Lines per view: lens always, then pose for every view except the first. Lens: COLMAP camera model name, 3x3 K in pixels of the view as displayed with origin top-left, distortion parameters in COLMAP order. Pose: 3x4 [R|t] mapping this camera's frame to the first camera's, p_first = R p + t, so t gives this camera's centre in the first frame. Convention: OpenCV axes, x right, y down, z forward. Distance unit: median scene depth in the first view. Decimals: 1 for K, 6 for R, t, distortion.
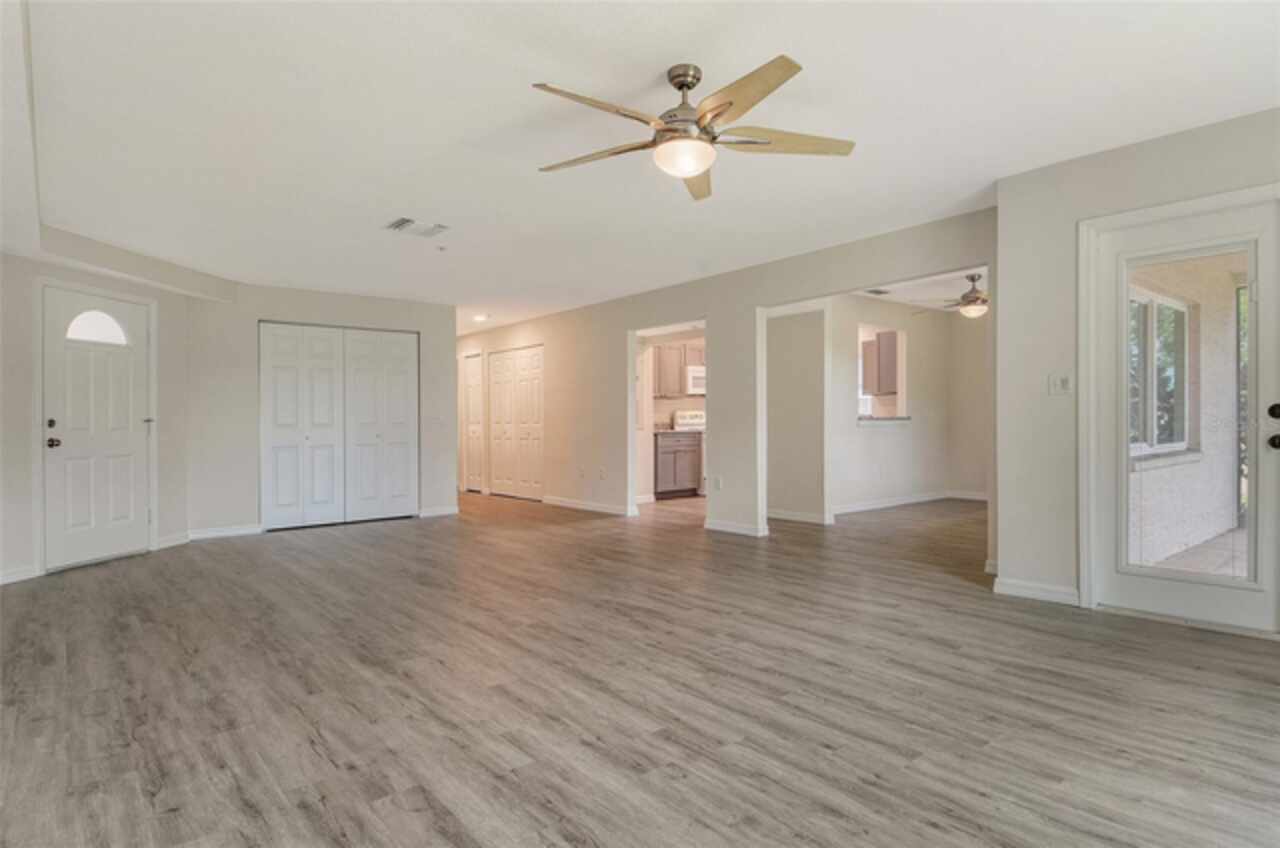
lens RADIAL K [[705.2, 0, 640.0], [0, 705.2, 424.0], [0, 0, 1]] dist [0.017709, -0.000509]
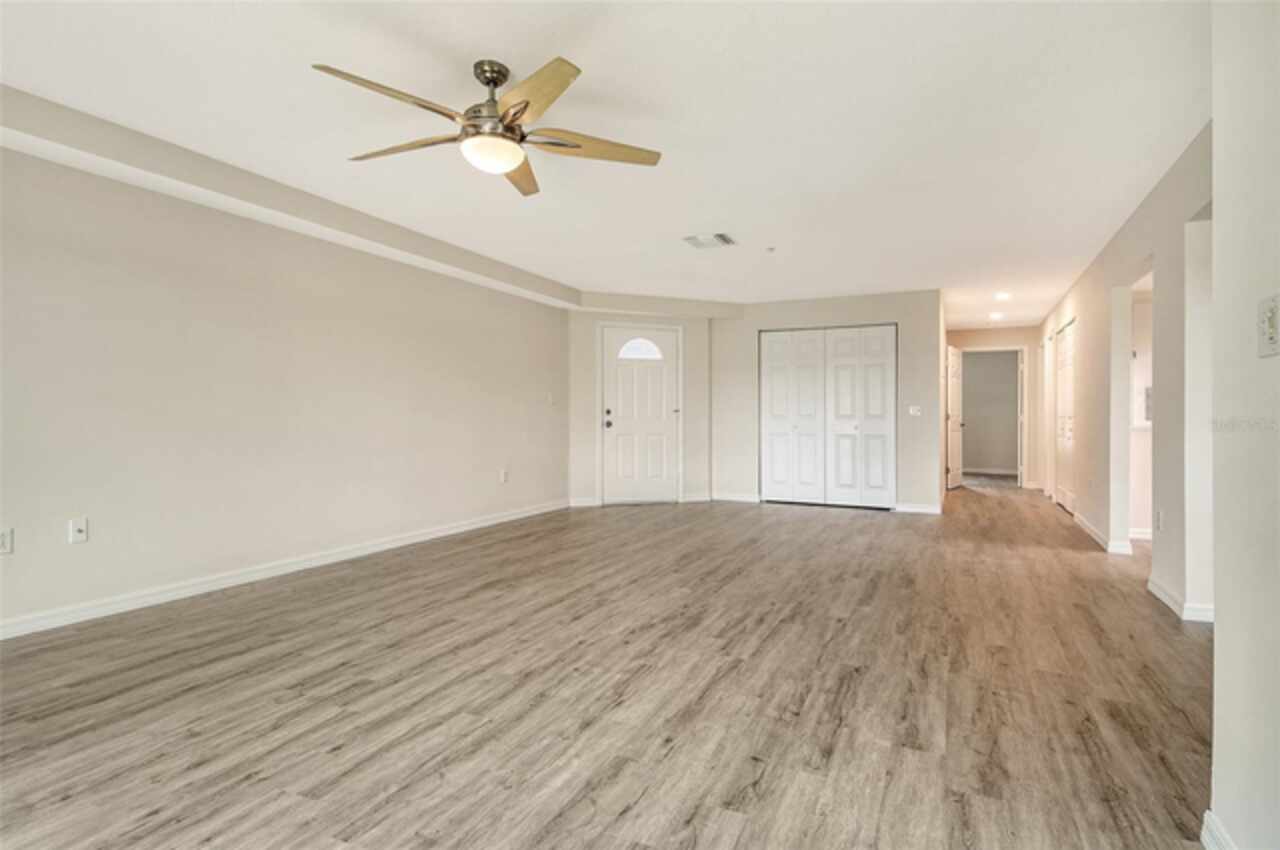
lens RADIAL K [[658.8, 0, 645.8], [0, 658.8, 416.4], [0, 0, 1]] dist [0.057672, -0.035653]
pose [[0.444212, 0.015151, -0.895793, 0.973075], [-0.014009, 0.999852, 0.009964, -0.013178], [0.895812, 0.008123, 0.444359, 0.738243]]
